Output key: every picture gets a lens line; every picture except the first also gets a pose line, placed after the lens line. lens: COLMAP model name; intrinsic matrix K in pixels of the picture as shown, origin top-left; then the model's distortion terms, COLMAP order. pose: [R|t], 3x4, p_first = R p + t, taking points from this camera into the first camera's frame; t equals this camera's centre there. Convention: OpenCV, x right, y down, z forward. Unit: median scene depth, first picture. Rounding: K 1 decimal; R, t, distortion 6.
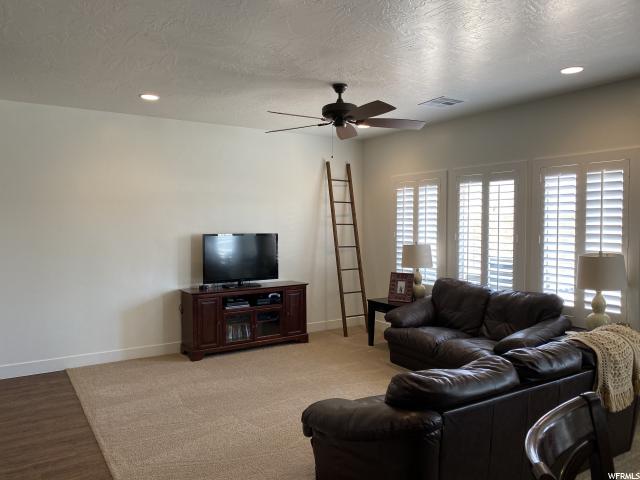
lens RADIAL K [[484.9, 0, 320.0], [0, 484.9, 240.0], [0, 0, 1]] dist [0.037374, -0.002593]
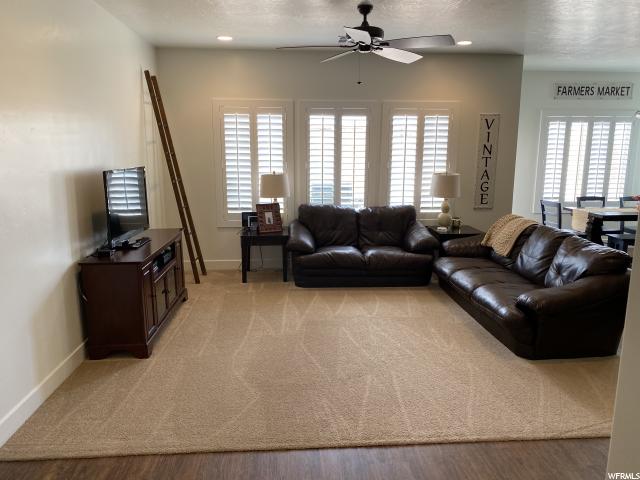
lens RADIAL K [[500.5, 0, 320.0], [0, 500.5, 240.0], [0, 0, 1]] dist [0.076524, 0.000476]
pose [[0.469339, -0.148551, 0.870433, -0.750791], [0.030591, 0.987891, 0.152102, -0.012039], [-0.882488, -0.044760, 0.468200, 0.472158]]
